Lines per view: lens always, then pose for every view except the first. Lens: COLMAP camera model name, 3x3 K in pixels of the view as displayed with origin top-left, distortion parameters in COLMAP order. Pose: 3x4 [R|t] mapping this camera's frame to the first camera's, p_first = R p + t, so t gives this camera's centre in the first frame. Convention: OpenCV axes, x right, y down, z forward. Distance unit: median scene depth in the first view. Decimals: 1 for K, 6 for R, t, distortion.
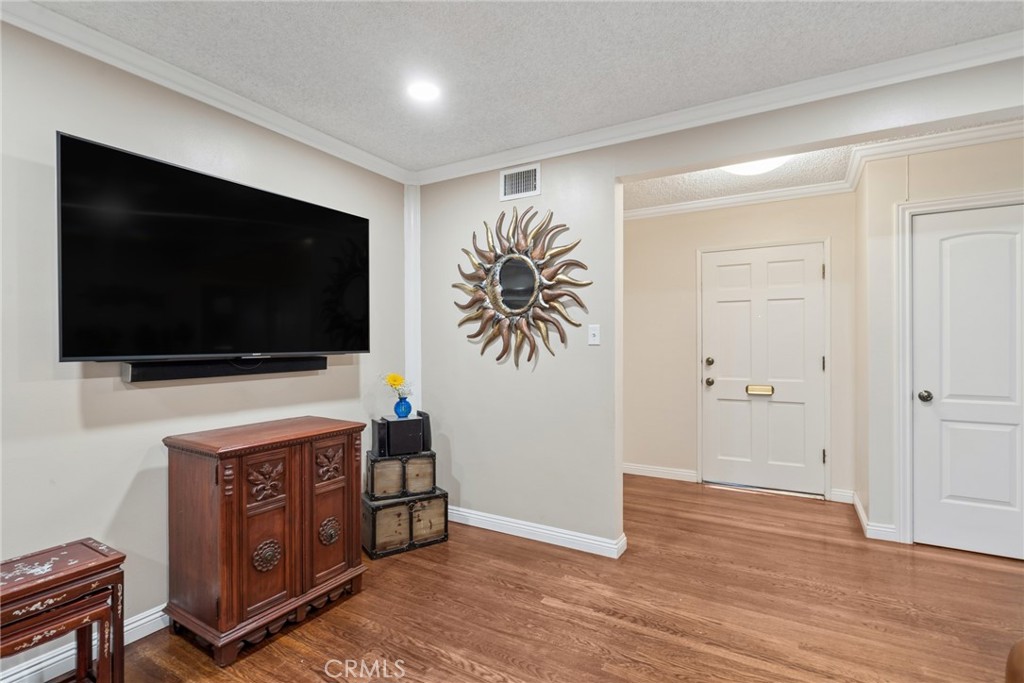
lens RADIAL K [[473.7, 0, 530.7], [0, 473.7, 339.9], [0, 0, 1]] dist [-0.002487, 0.003243]
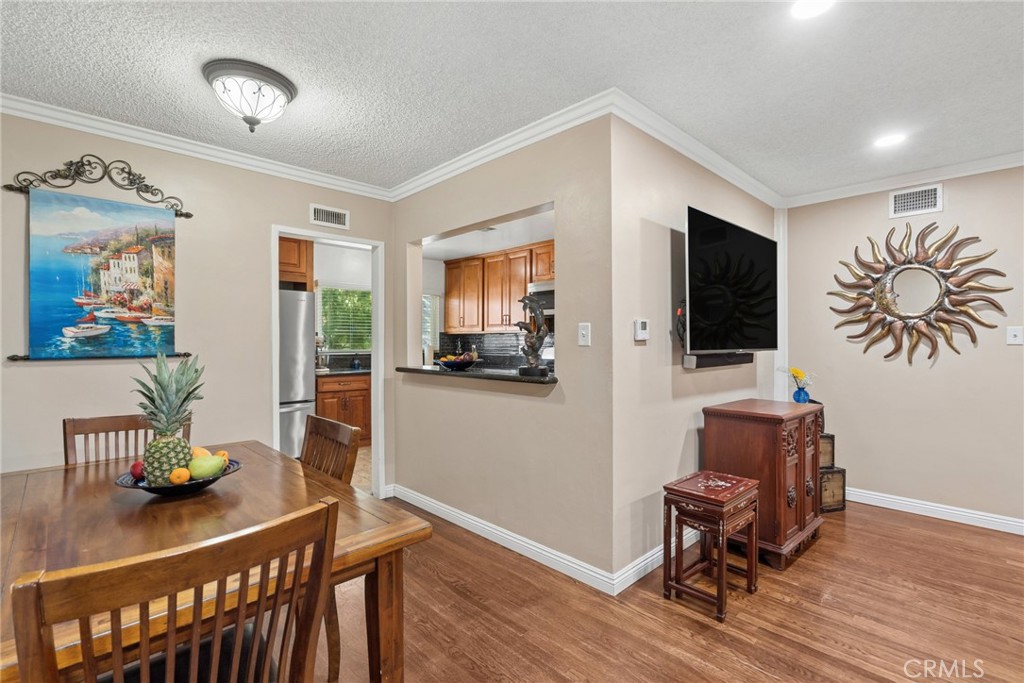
lens RADIAL K [[473.7, 0, 520.9], [0, 473.7, 340.4], [0, 0, 1]] dist [-0.002487, 0.003243]
pose [[0.959866, 0.001344, -0.280455, -0.626711], [-0.001120, 0.999999, 0.000960, 0.000990], [0.280456, -0.000608, 0.959867, -0.363375]]
